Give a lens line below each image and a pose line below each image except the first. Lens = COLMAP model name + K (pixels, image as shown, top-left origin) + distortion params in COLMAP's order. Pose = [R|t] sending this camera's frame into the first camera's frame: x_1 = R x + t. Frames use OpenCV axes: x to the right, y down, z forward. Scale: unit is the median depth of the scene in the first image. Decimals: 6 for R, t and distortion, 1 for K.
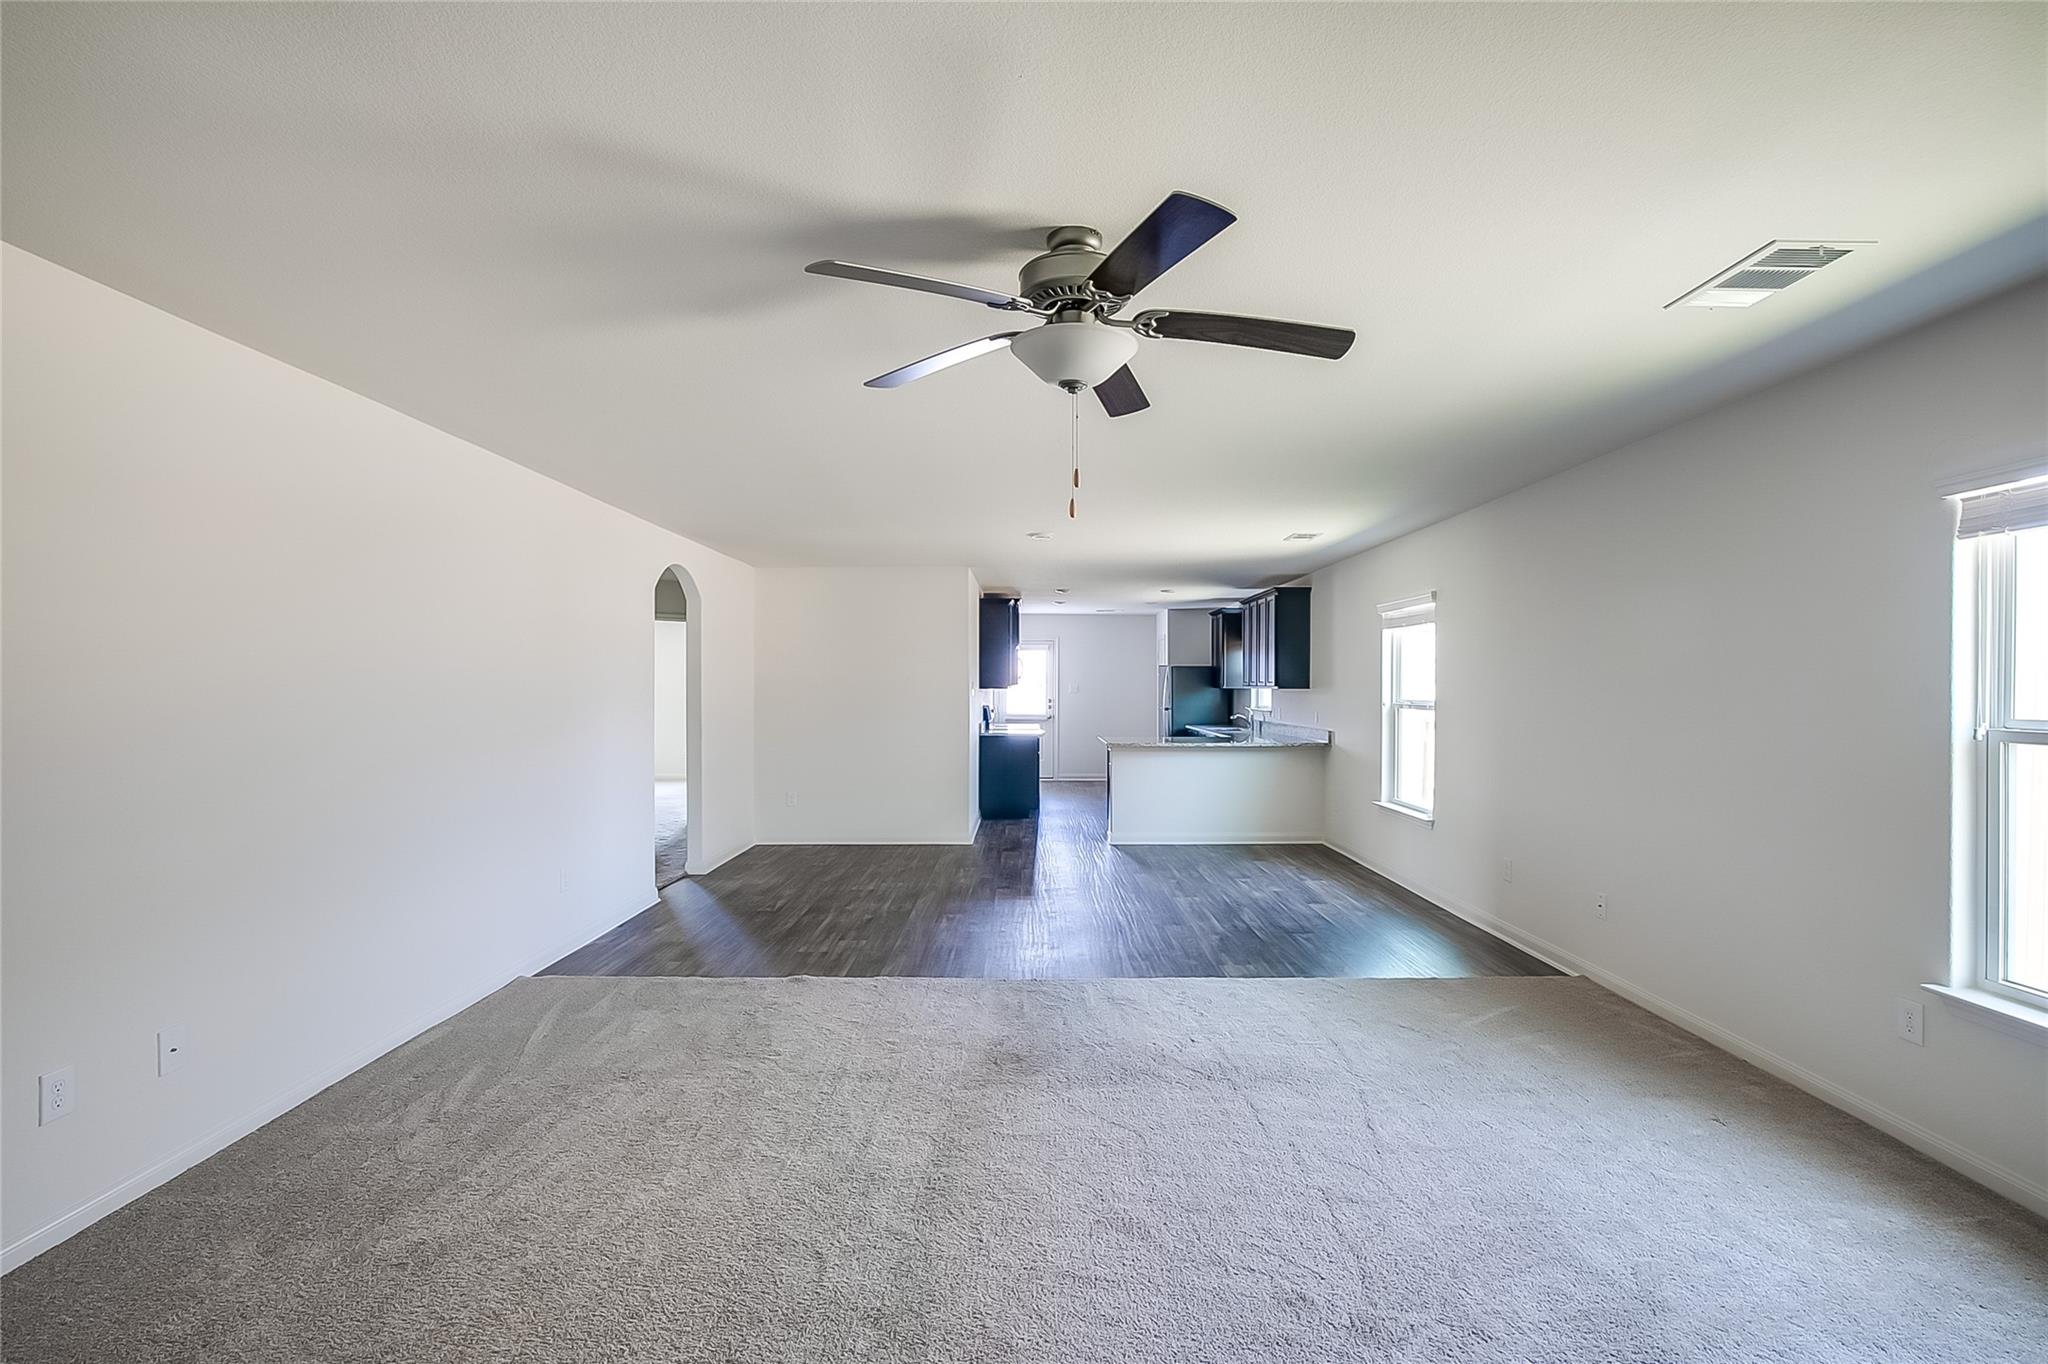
lens RADIAL K [[933.4, 0, 1024.3], [0, 933.4, 683.2], [0, 0, 1]] dist [-0.037493, 0.004491]
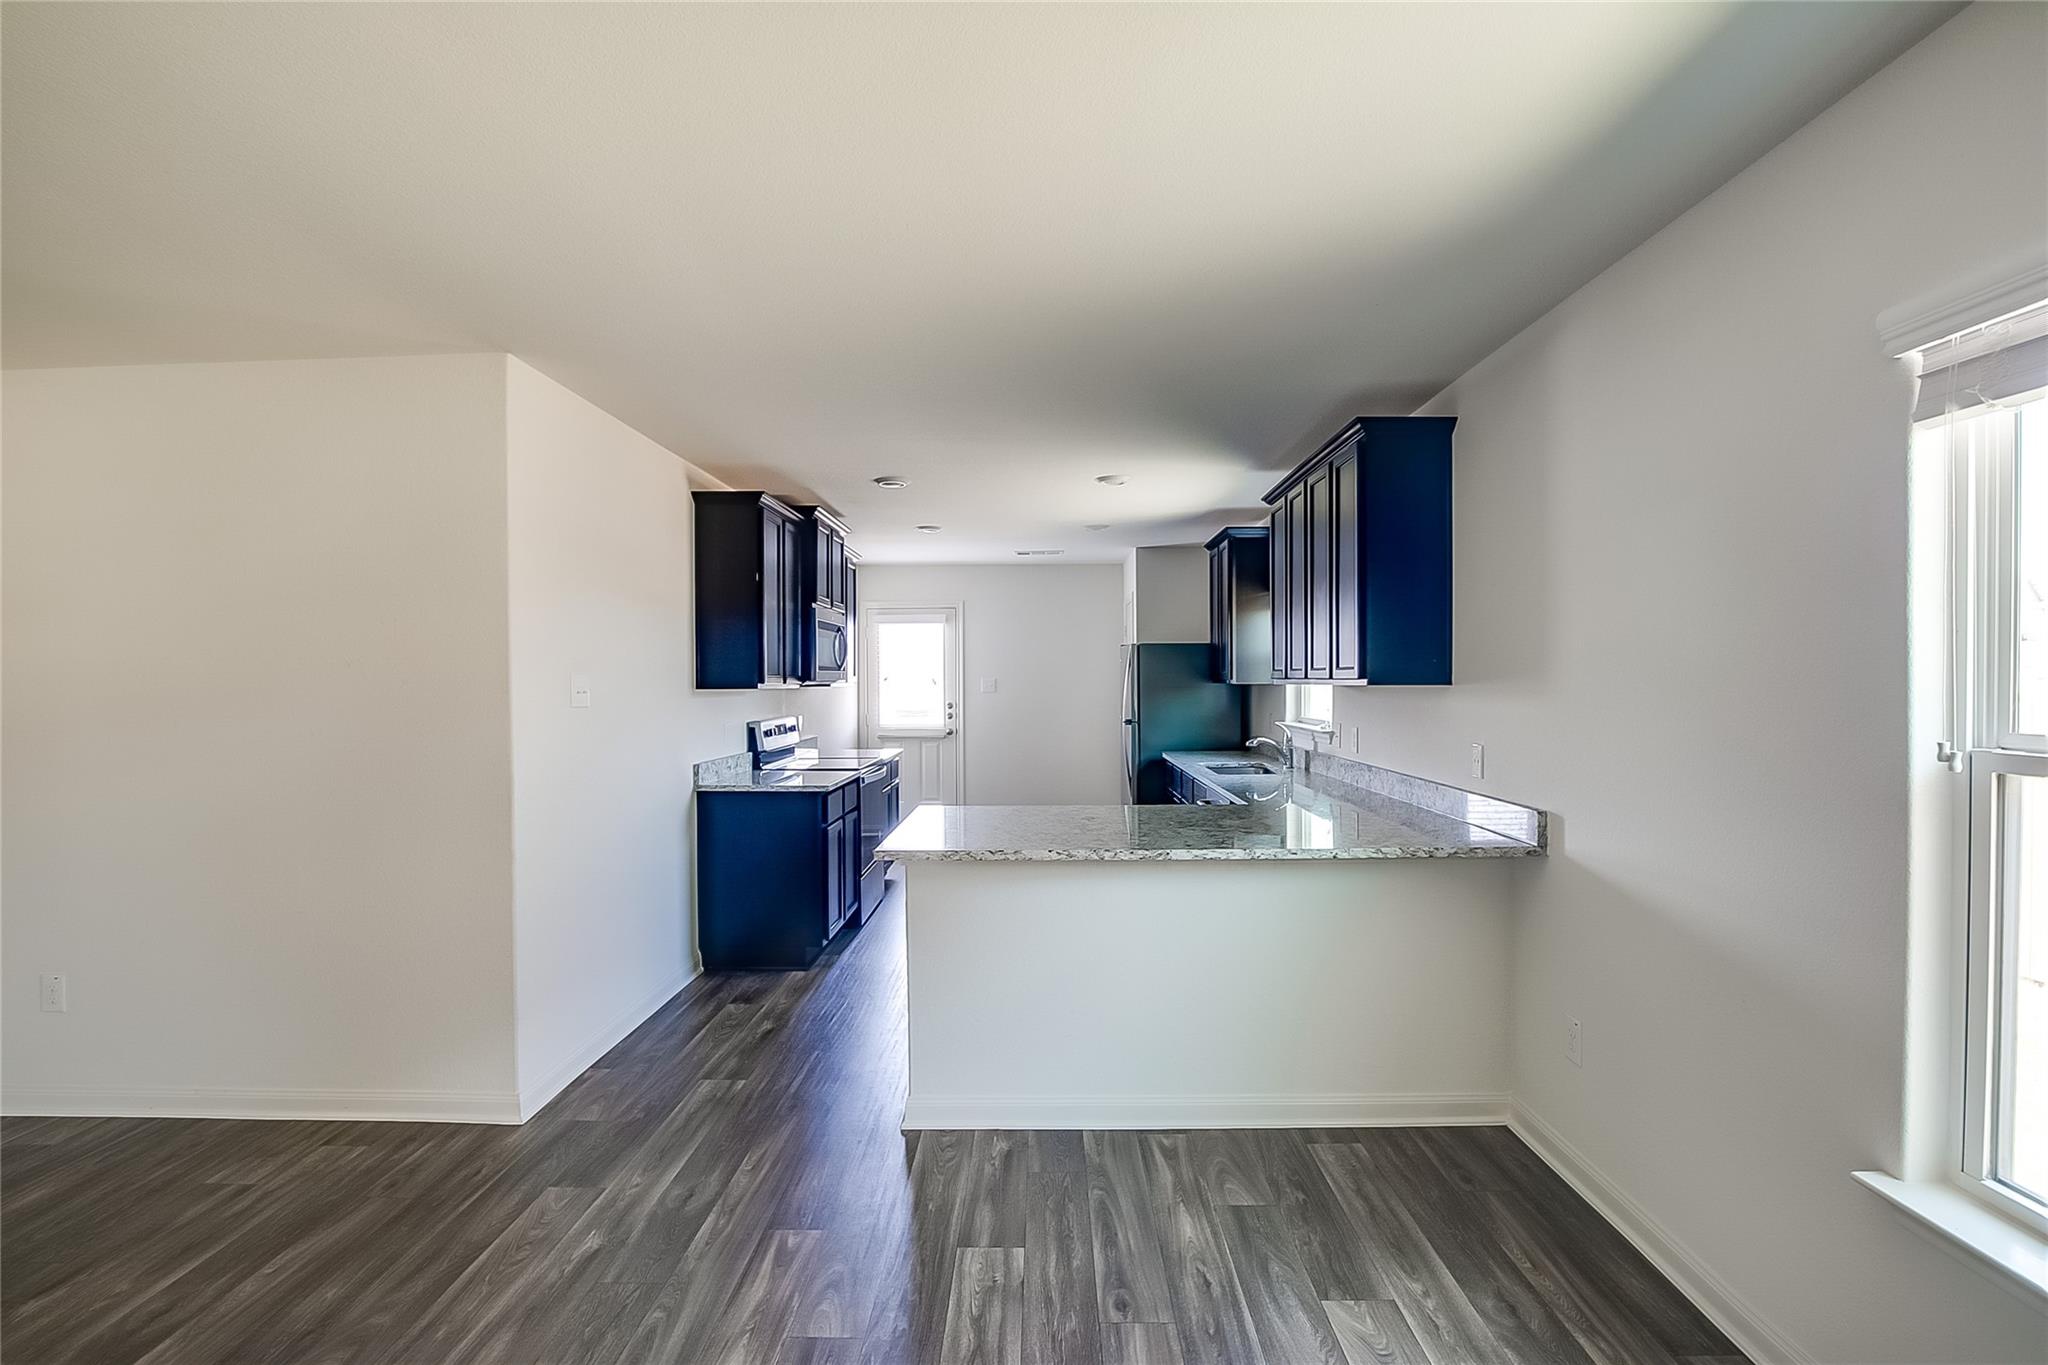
lens RADIAL K [[933.4, 0, 1024.9], [0, 933.4, 683.3], [0, 0, 1]] dist [-0.037493, 0.004491]
pose [[0.999869, -0.007980, -0.014111, 0.113997], [0.008065, 0.999950, 0.005983, 0.001031], [0.014063, -0.006096, 0.999883, 0.516701]]
